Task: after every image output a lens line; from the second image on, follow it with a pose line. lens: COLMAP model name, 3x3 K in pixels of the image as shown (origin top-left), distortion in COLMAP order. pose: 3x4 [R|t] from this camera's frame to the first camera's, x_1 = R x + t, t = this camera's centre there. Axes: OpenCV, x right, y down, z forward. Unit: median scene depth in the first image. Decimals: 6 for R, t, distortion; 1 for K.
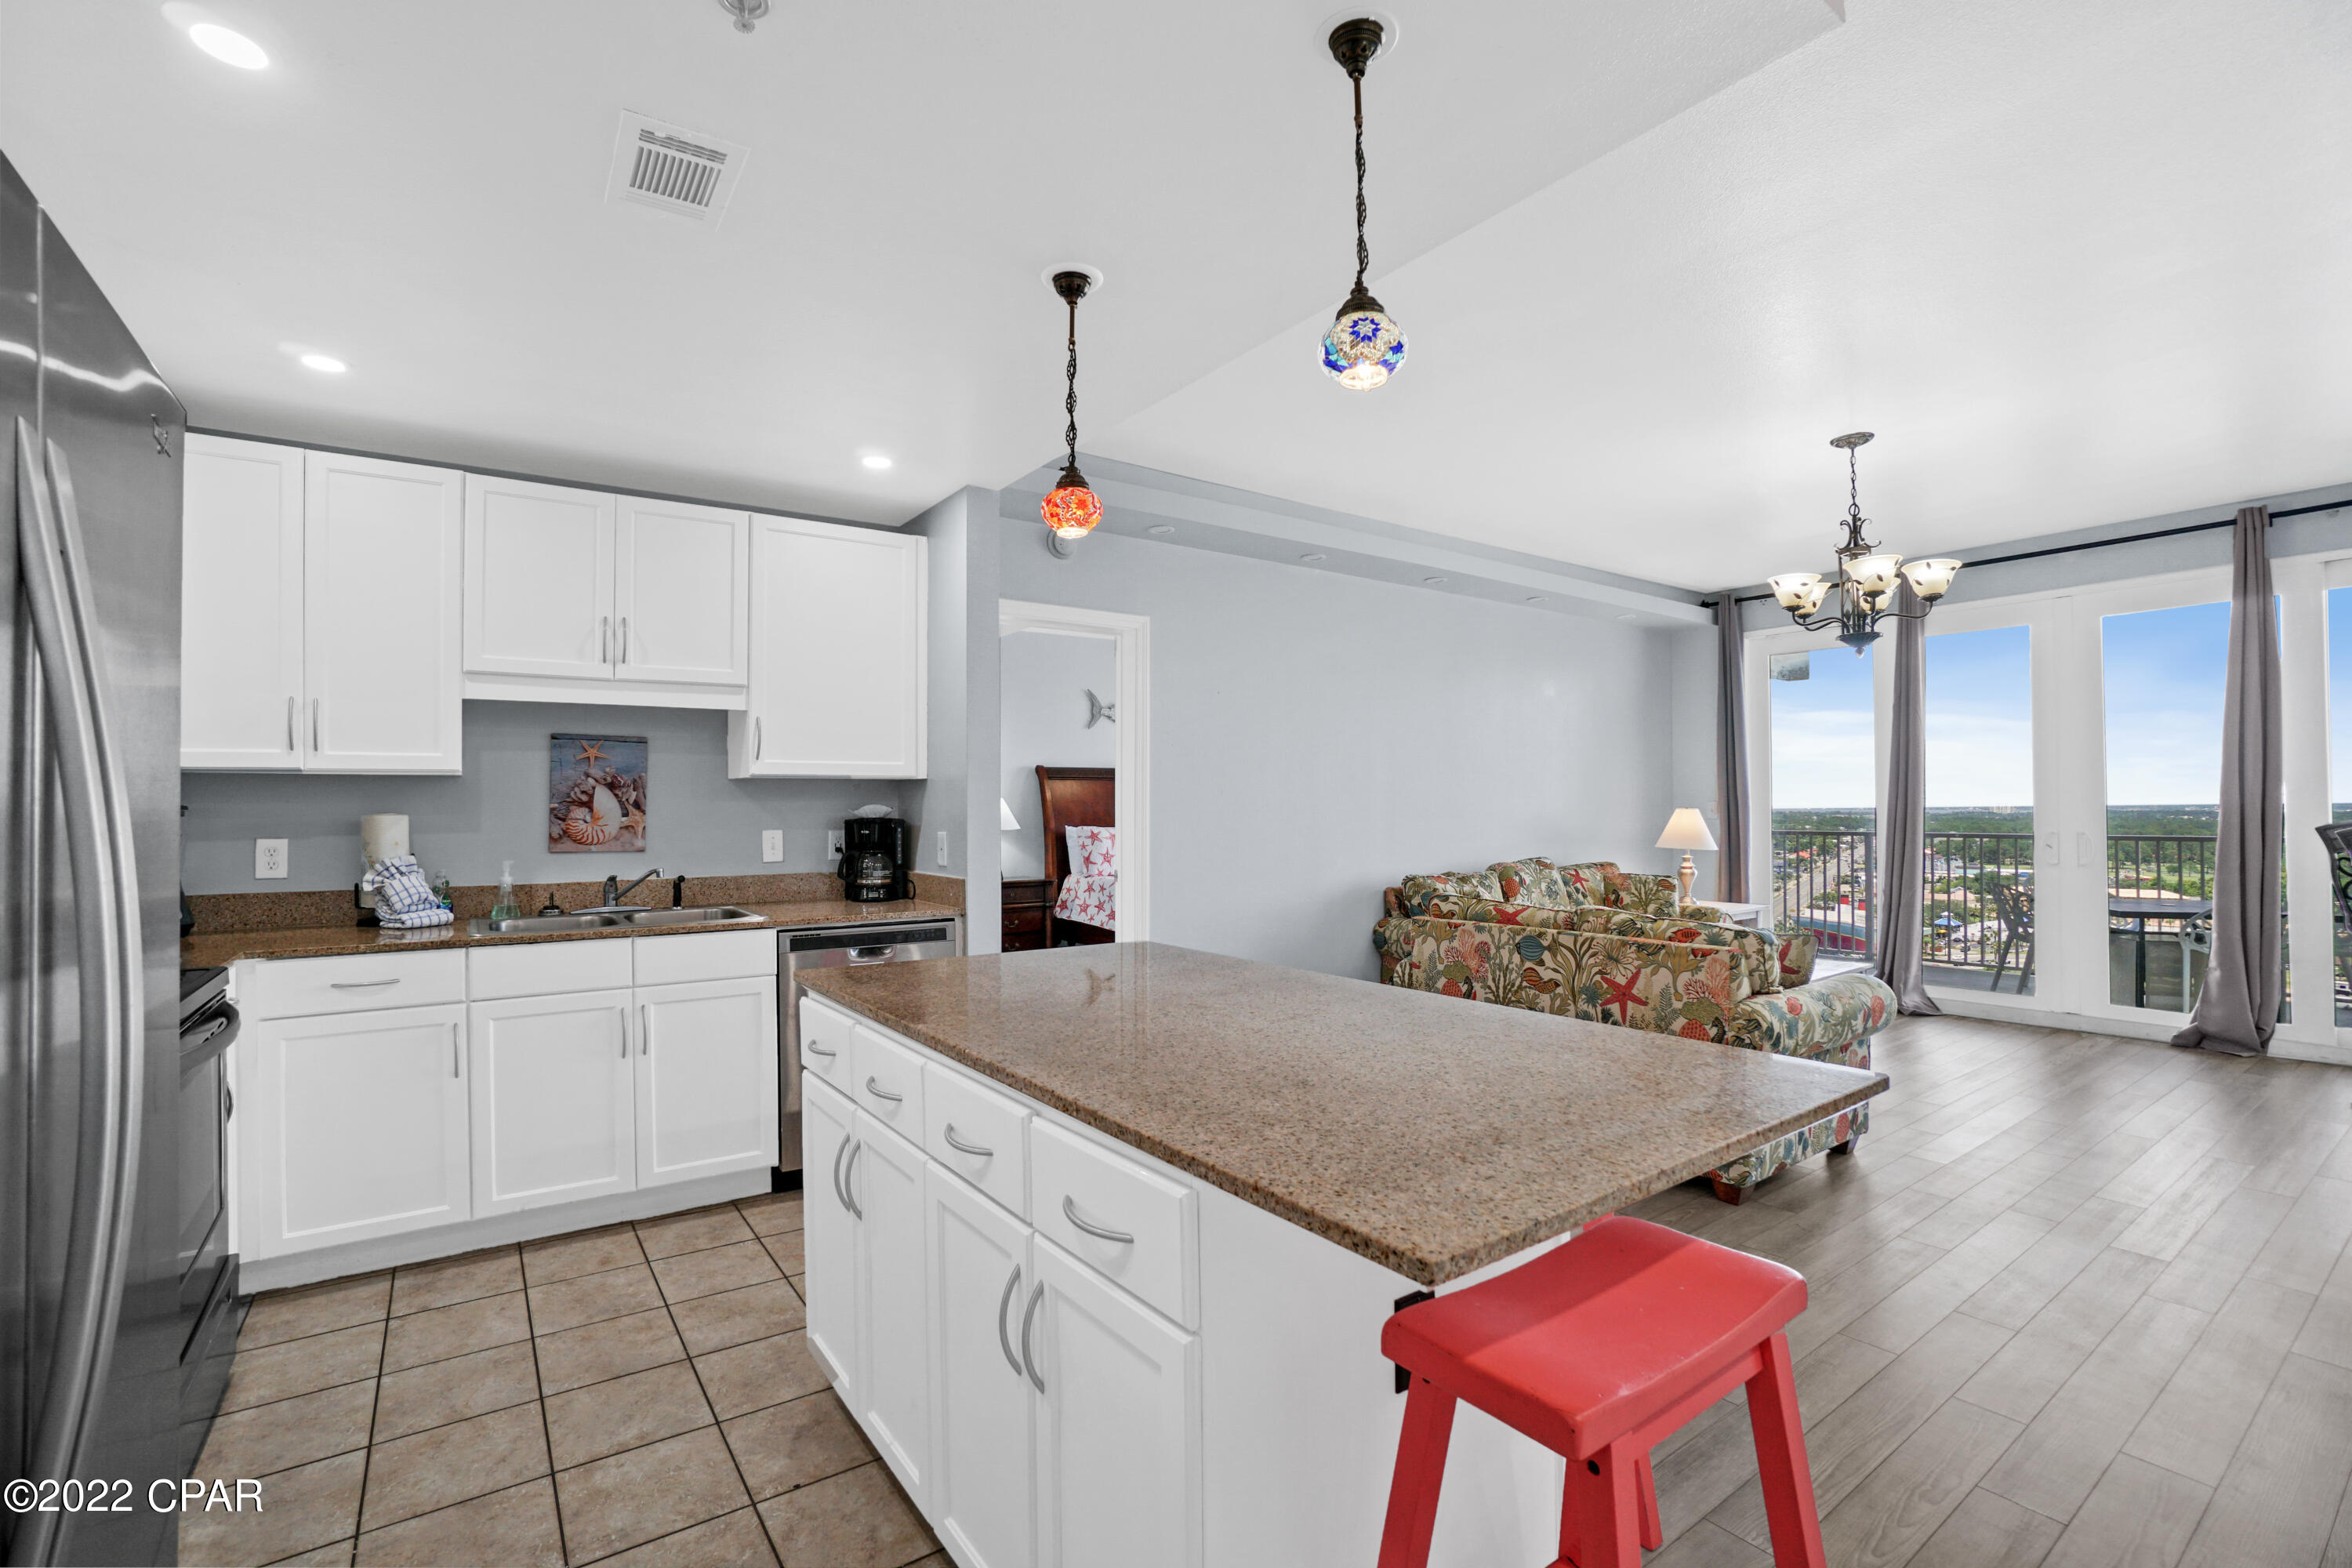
lens RADIAL K [[1041.8, 0, 1170.8], [0, 1041.8, 822.1], [0, 0, 1]] dist [-0.071626, 0.025484]
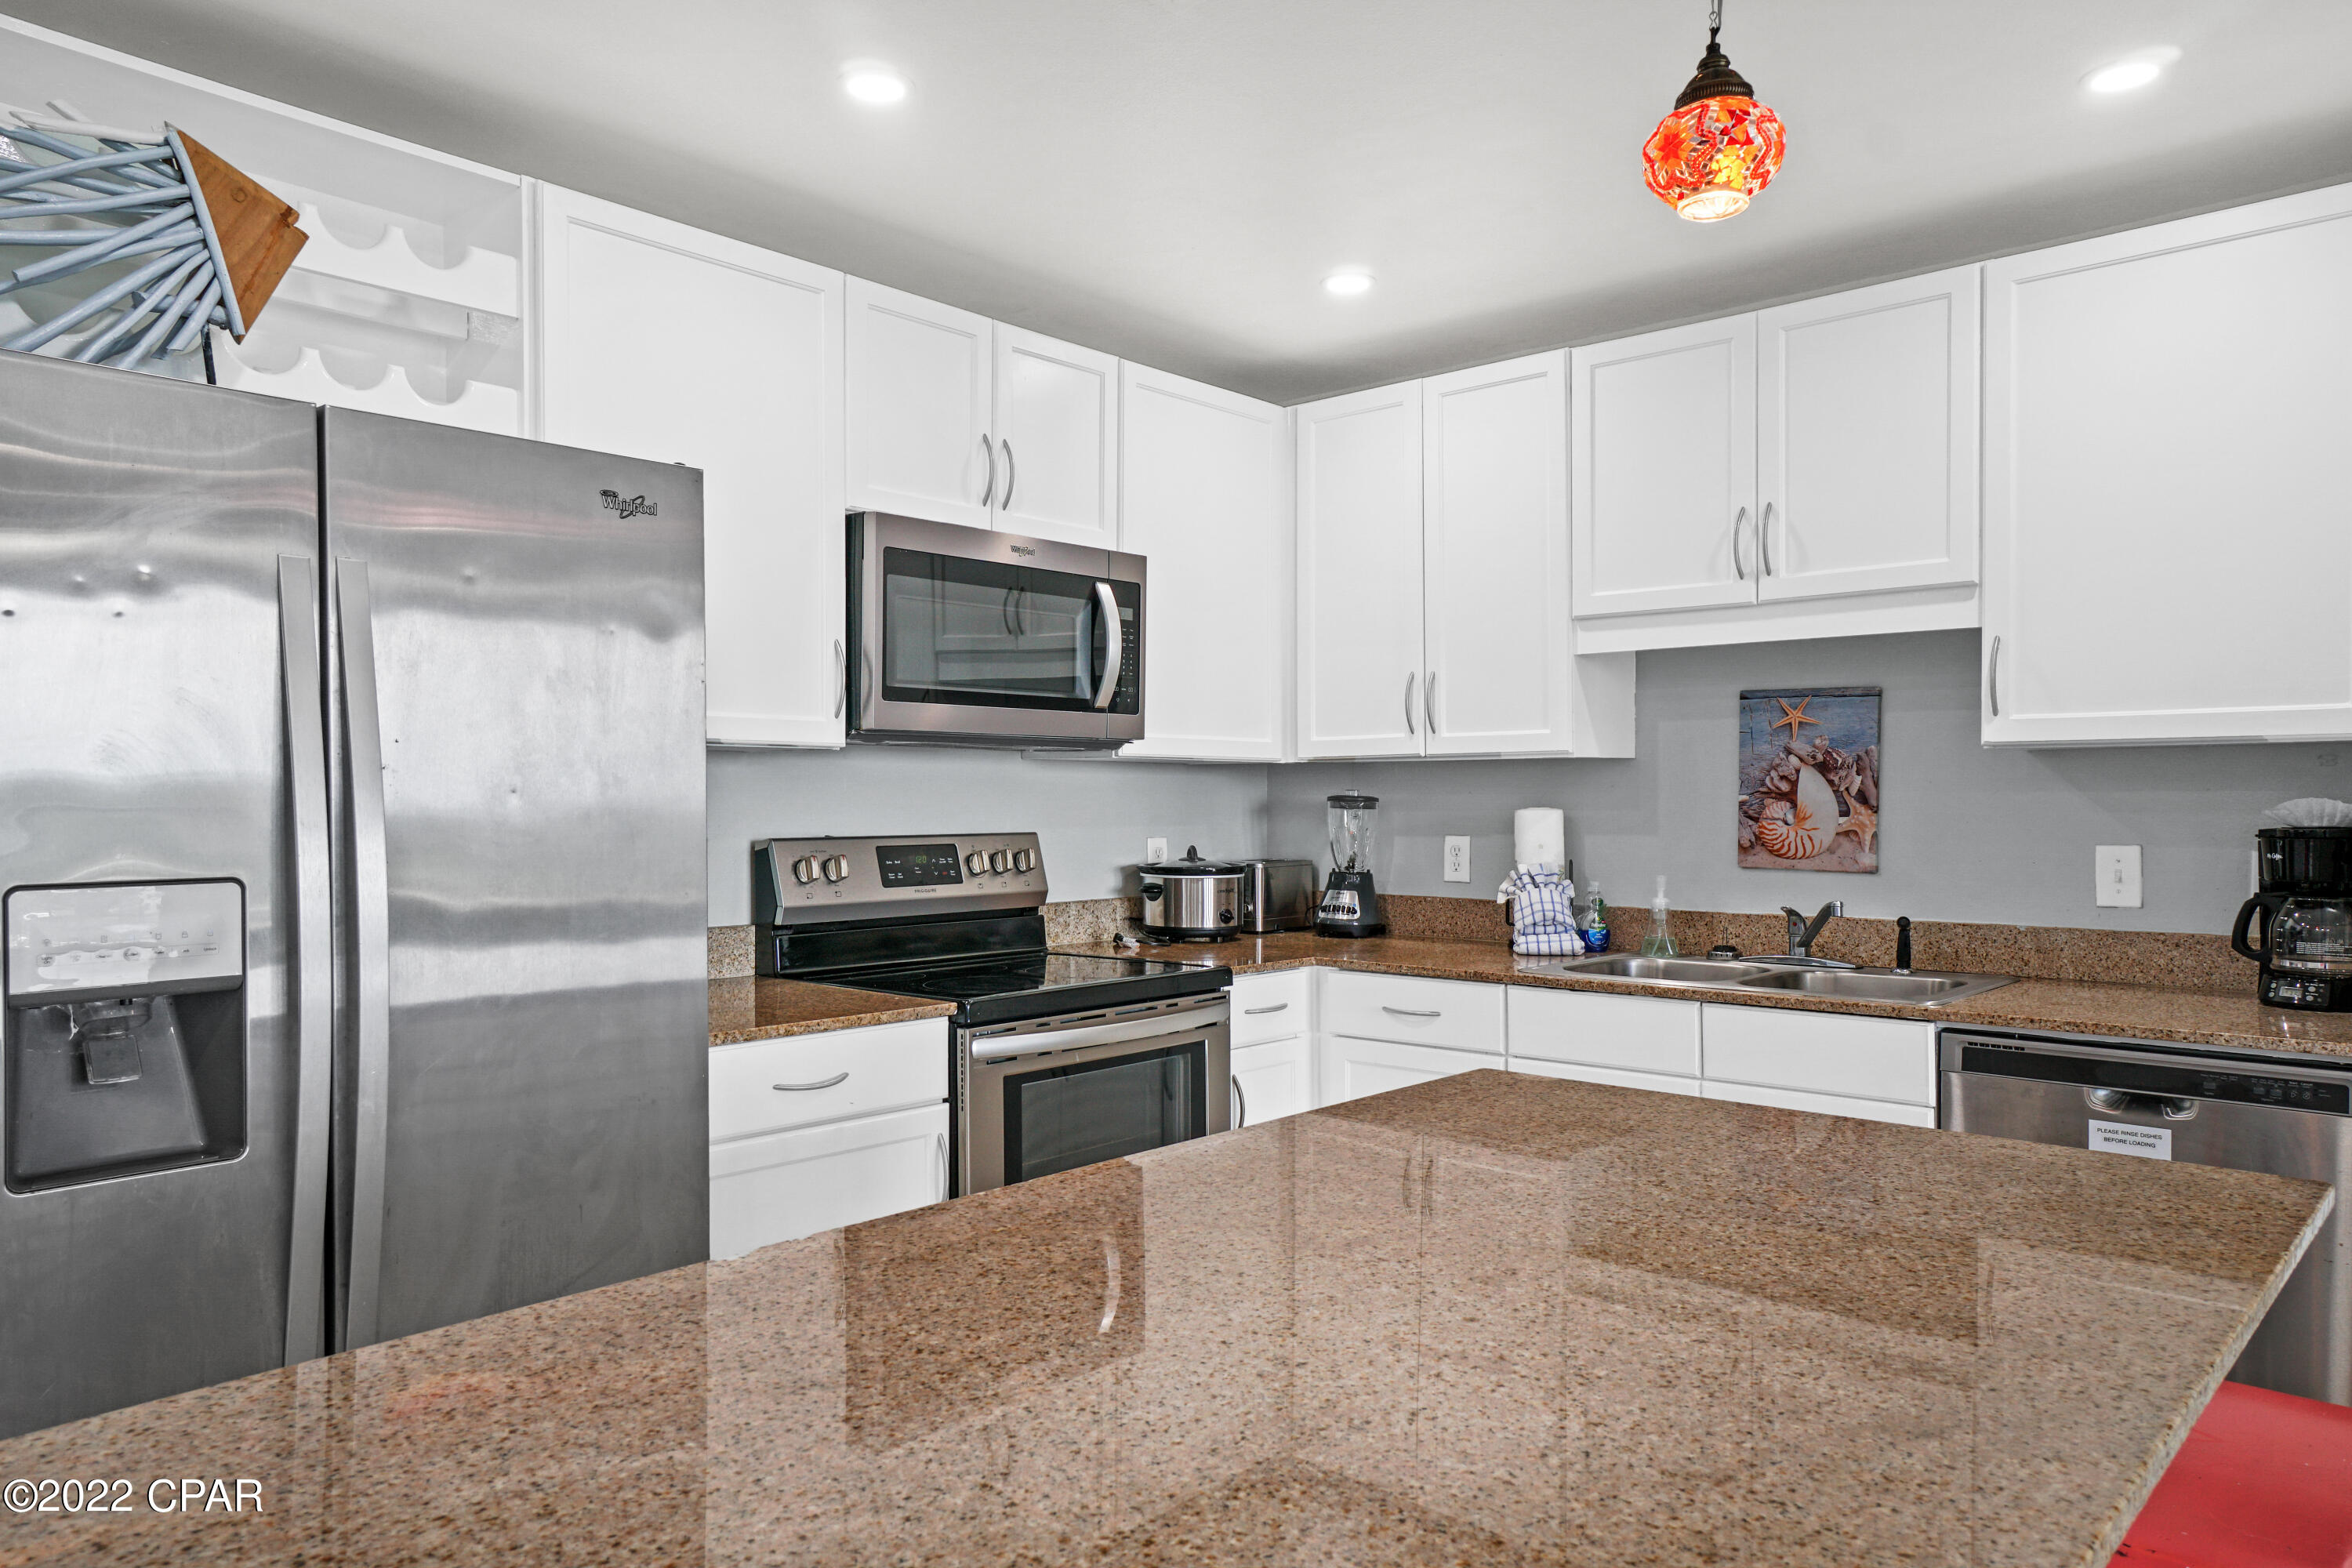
lens RADIAL K [[1629.4, 0, 1174.2], [0, 1629.4, 835.6], [0, 0, 1]] dist [0.006819, 0.002899]
pose [[0.202369, 0.026291, -0.978956, 0.374022], [-0.014308, 0.999612, 0.023888, -0.011847], [0.979205, 0.009173, 0.202667, 0.414964]]
